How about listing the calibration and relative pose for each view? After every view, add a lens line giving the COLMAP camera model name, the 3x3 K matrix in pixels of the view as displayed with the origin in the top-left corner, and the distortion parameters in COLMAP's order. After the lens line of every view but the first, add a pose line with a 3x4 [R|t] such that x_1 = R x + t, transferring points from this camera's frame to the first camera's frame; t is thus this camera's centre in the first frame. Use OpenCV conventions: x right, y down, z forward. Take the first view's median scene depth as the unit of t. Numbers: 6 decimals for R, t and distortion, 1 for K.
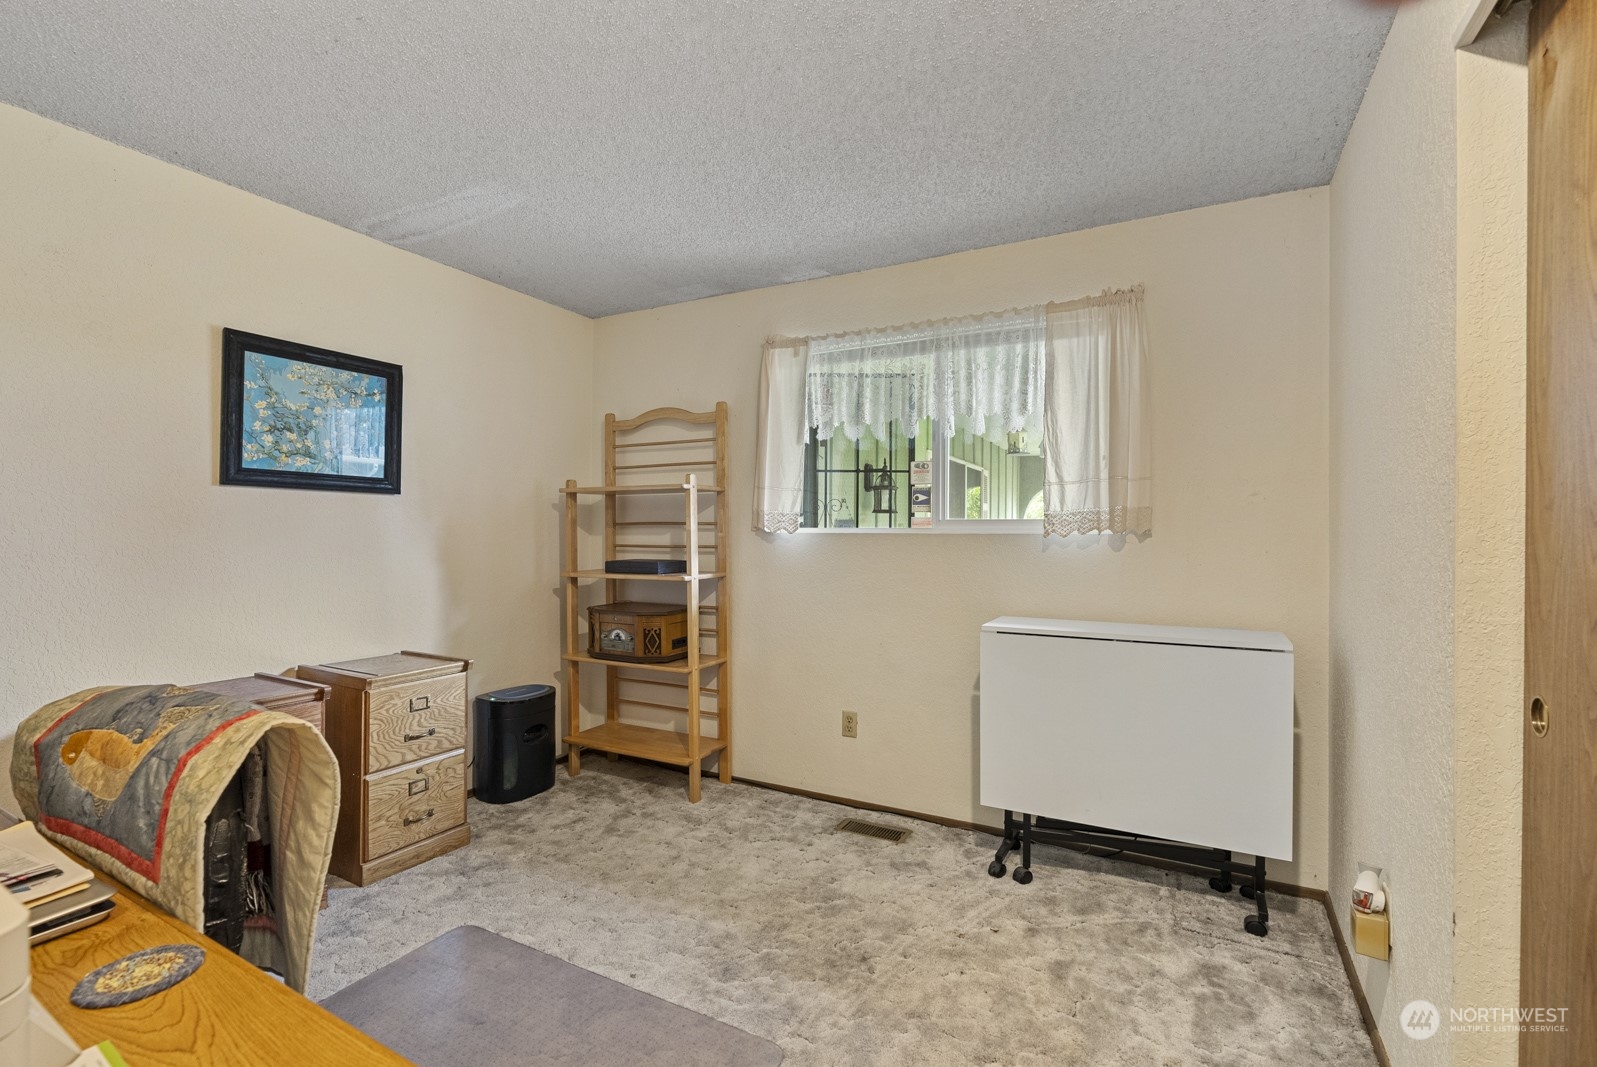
lens RADIAL K [[756.9, 0, 798.5], [0, 756.9, 533.5], [0, 0, 1]] dist [-0.001961, 0.000077]
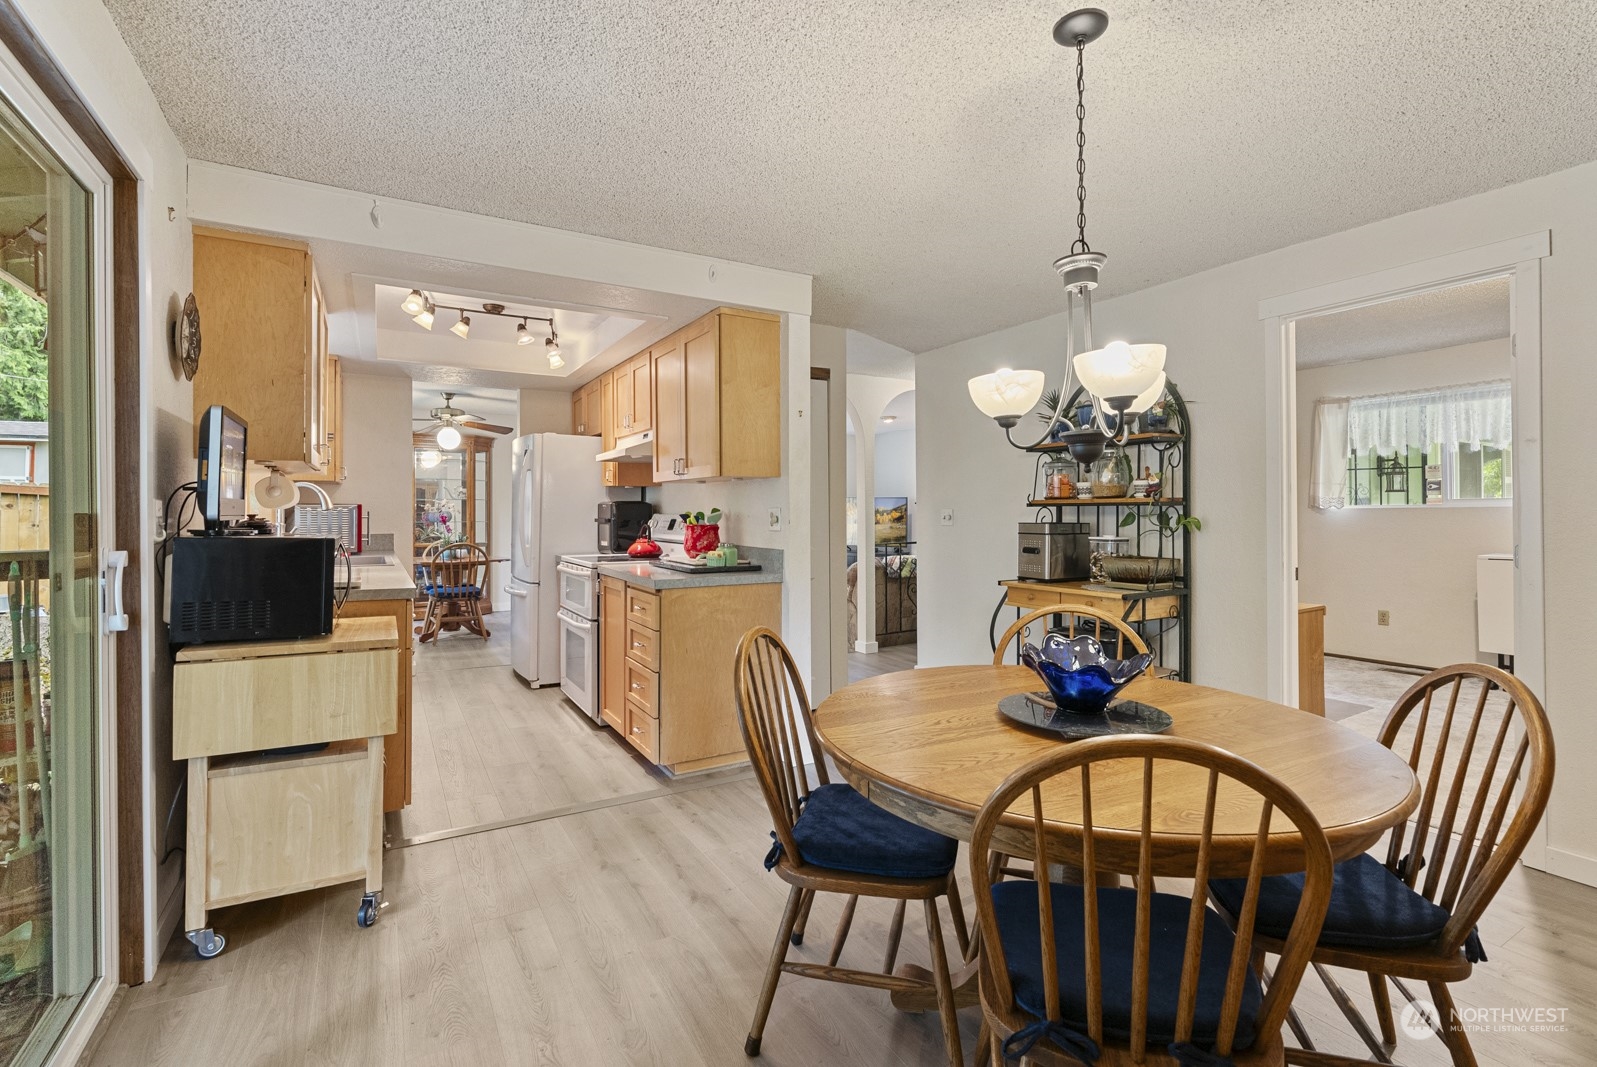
lens RADIAL K [[744.8, 0, 803.5], [0, 744.8, 506.2], [0, 0, 1]] dist [-0.003995, -0.000444]
pose [[0.857147, -0.014897, -0.514857, -0.187767], [0.012534, 0.999889, -0.008065, -0.009180], [0.514920, 0.000460, 0.857238, -1.126911]]
